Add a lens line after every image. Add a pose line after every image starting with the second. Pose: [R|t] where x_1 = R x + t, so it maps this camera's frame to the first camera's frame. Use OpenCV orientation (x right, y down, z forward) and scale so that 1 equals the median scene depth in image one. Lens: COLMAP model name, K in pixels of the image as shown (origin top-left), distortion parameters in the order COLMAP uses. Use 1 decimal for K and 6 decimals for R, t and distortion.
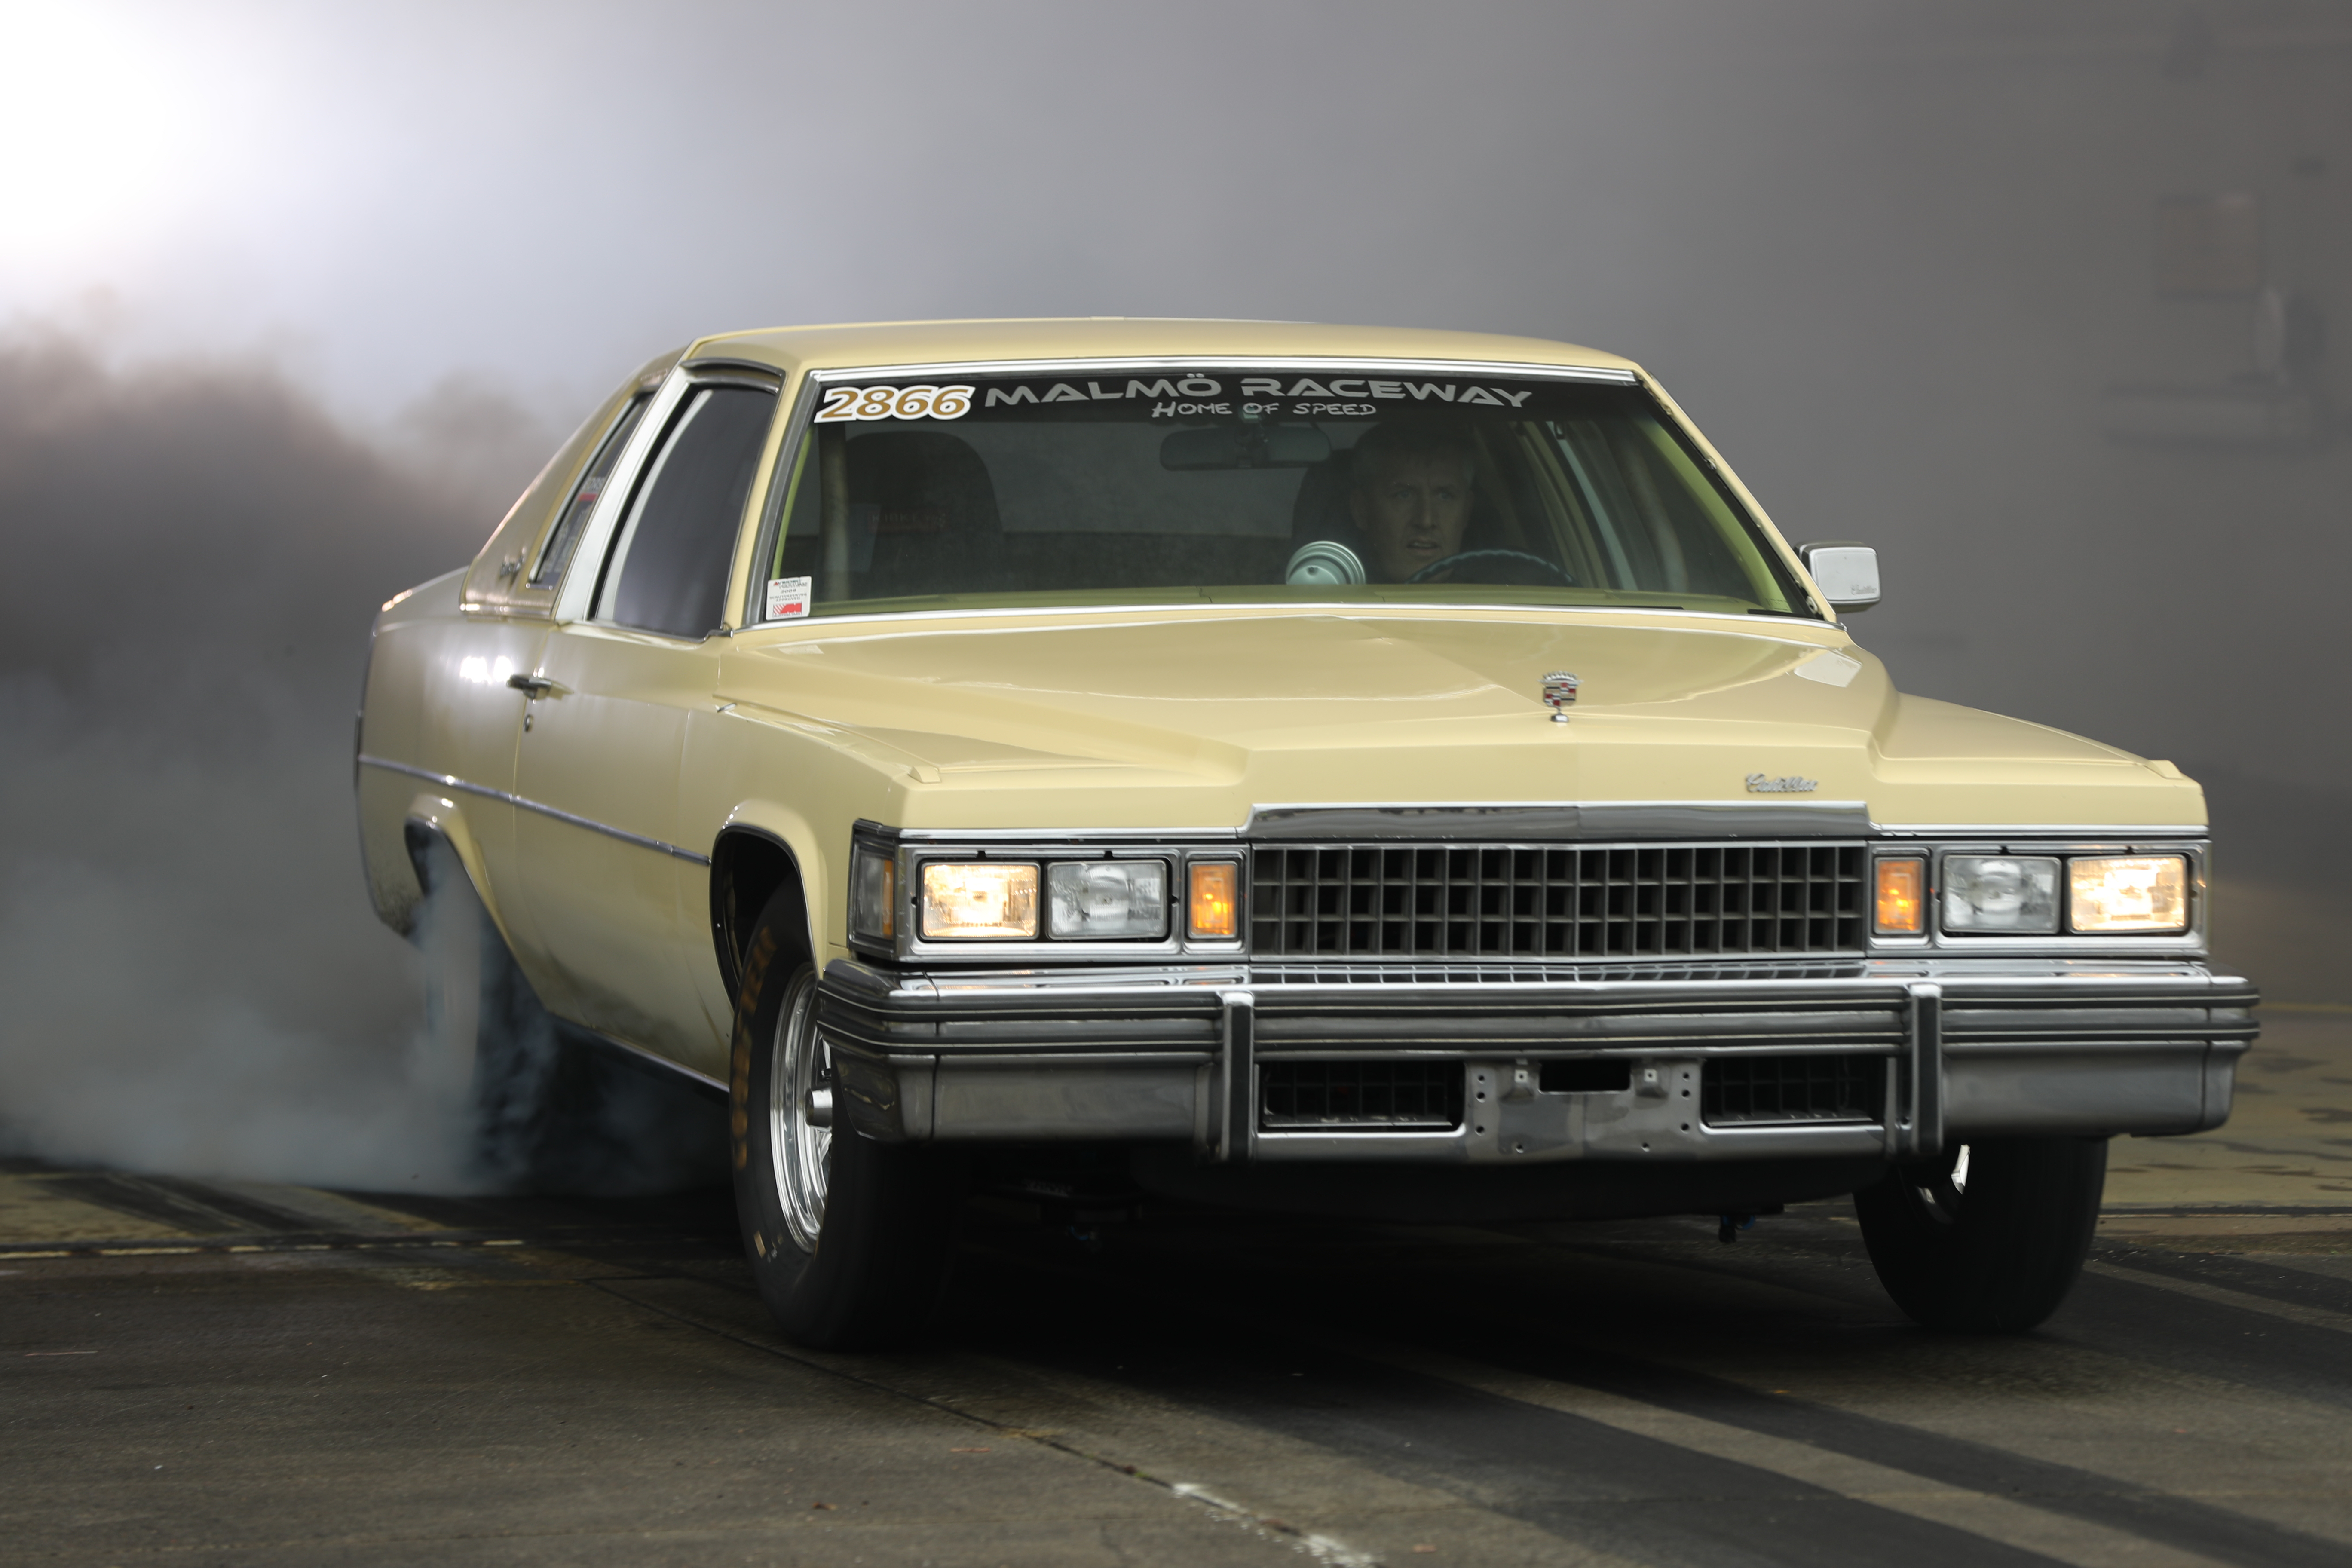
lens RADIAL K [[13597.4, 0, 1191.7], [0, 13597.4, 785.6], [0, 0, 1]] dist [3.011185, 0.000000]
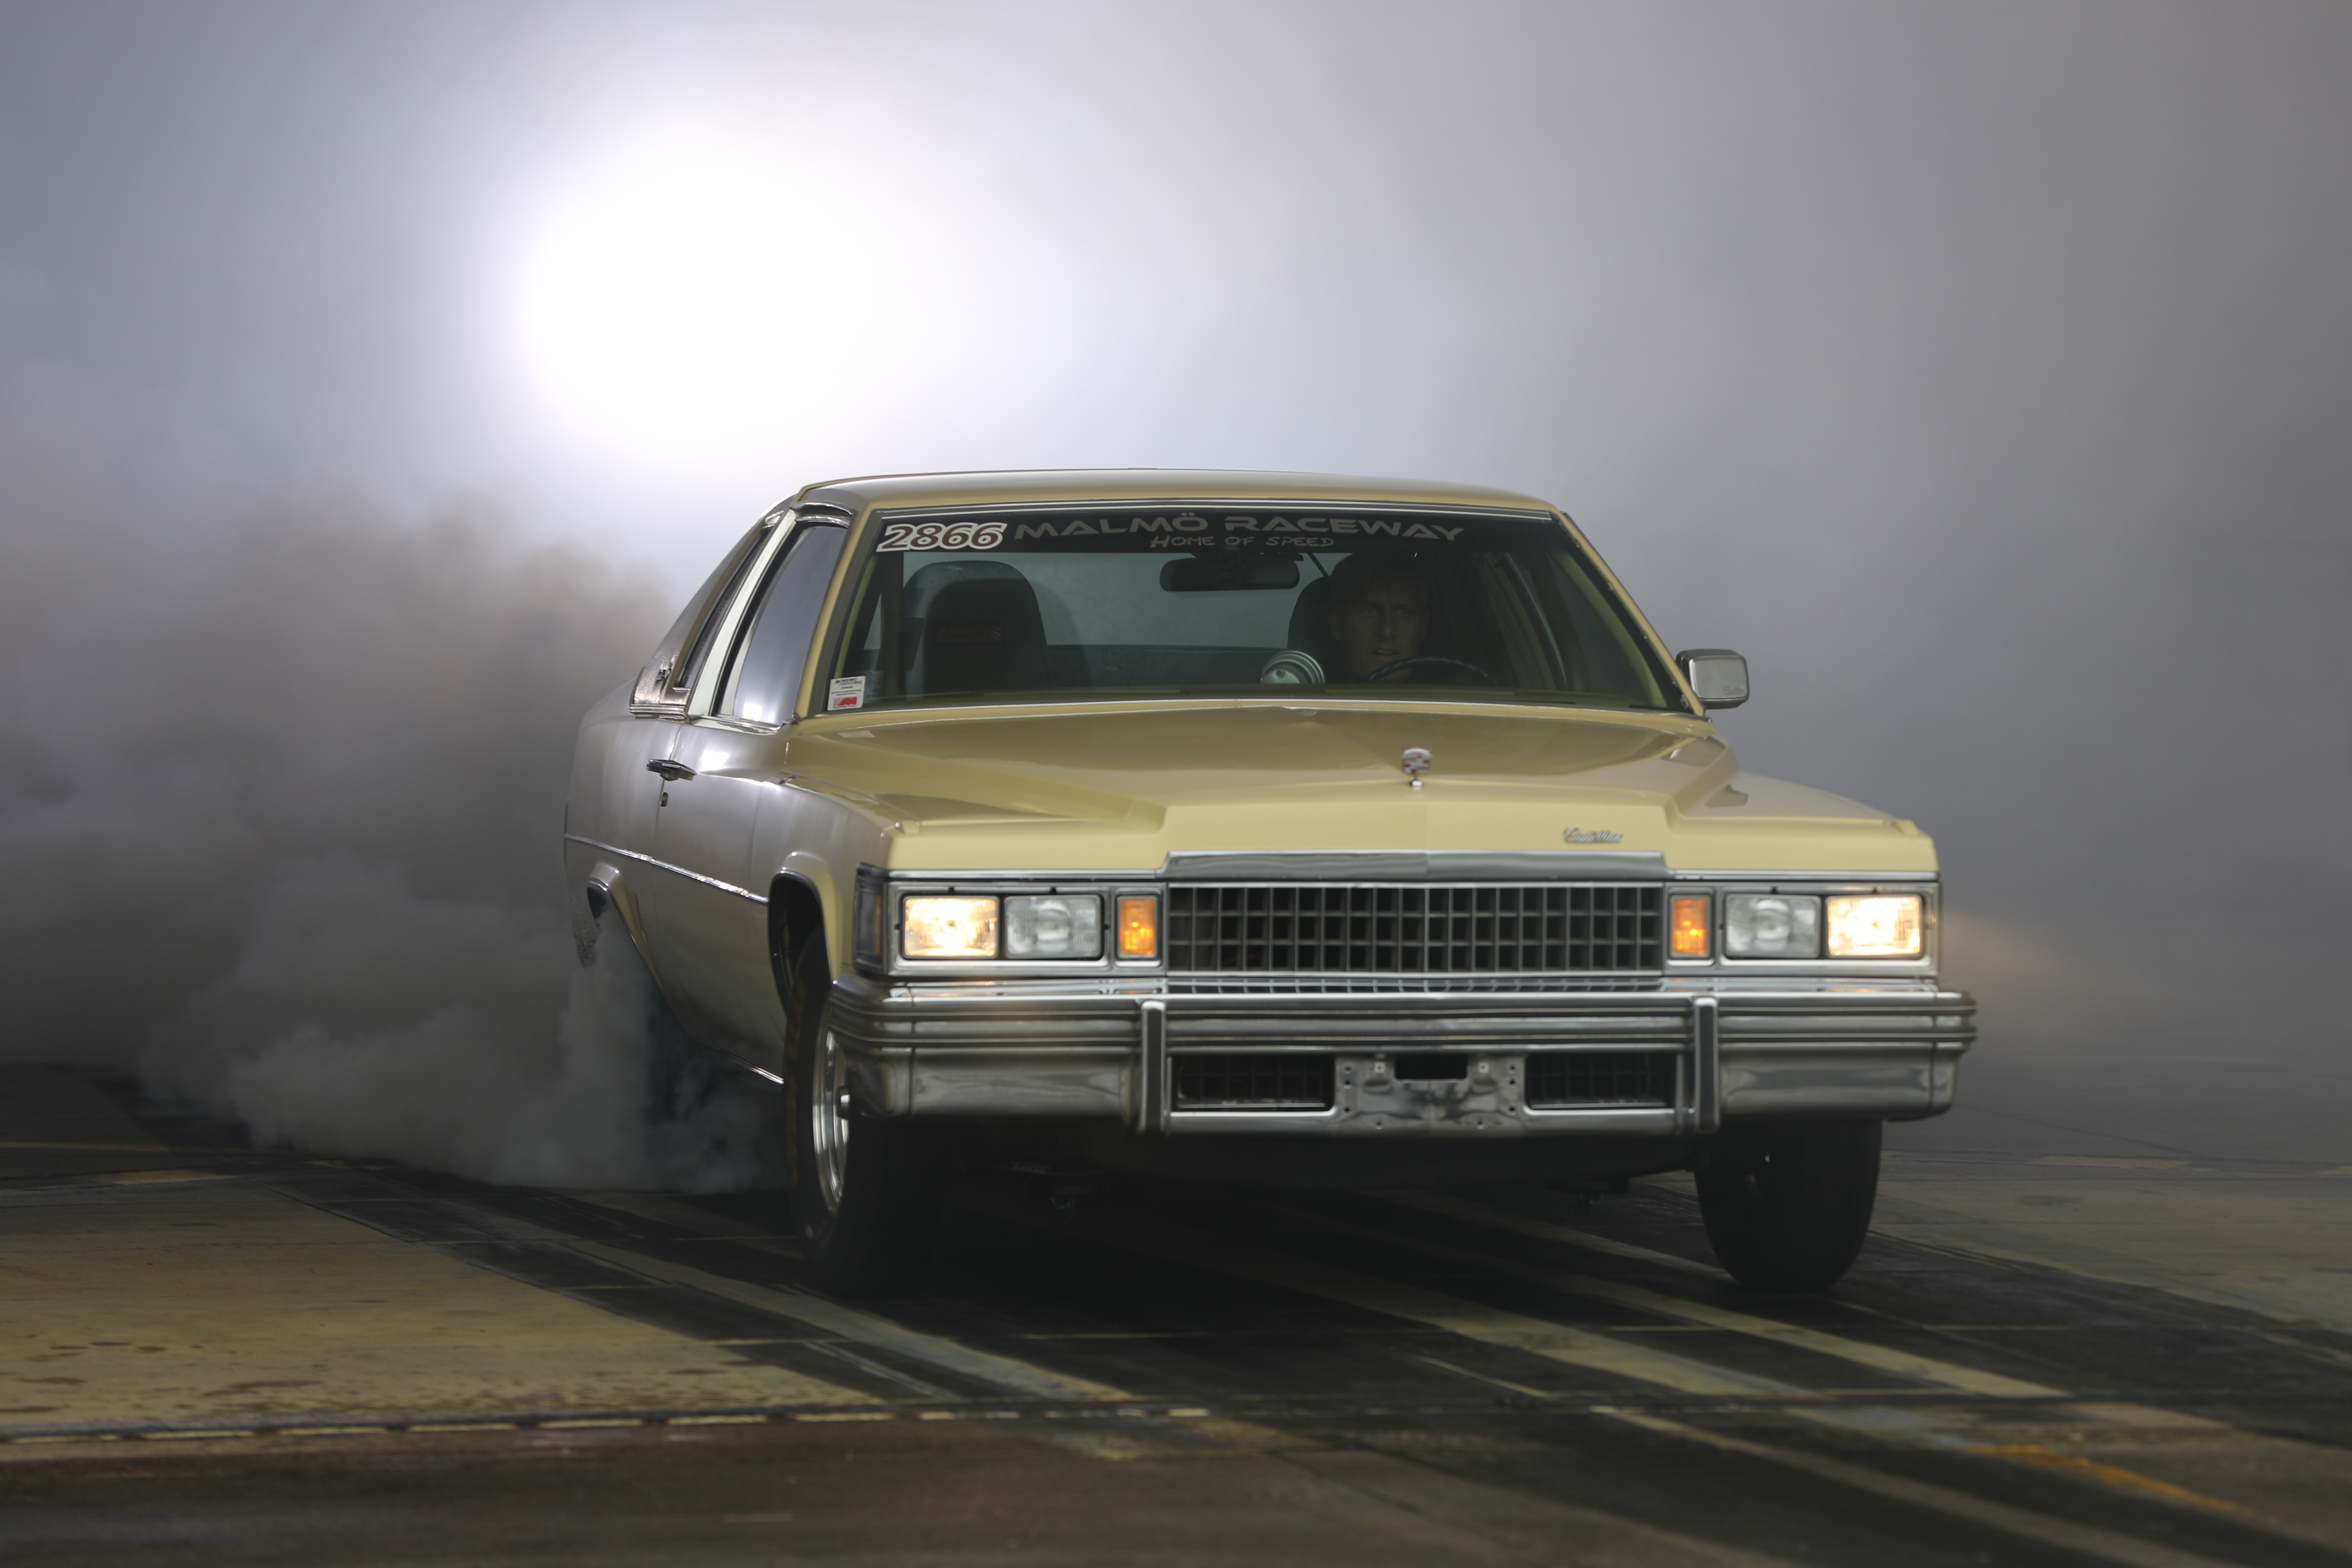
lens RADIAL K [[13597.4, 0, 1162.1], [0, 13597.4, 773.5], [0, 0, 1]] dist [3.011185, 0.000000]
pose [[0.998850, 0.001951, -0.047897, 0.063044], [-0.002568, 0.999914, -0.012829, 0.010138], [0.047868, 0.012937, 0.998770, -0.253540]]
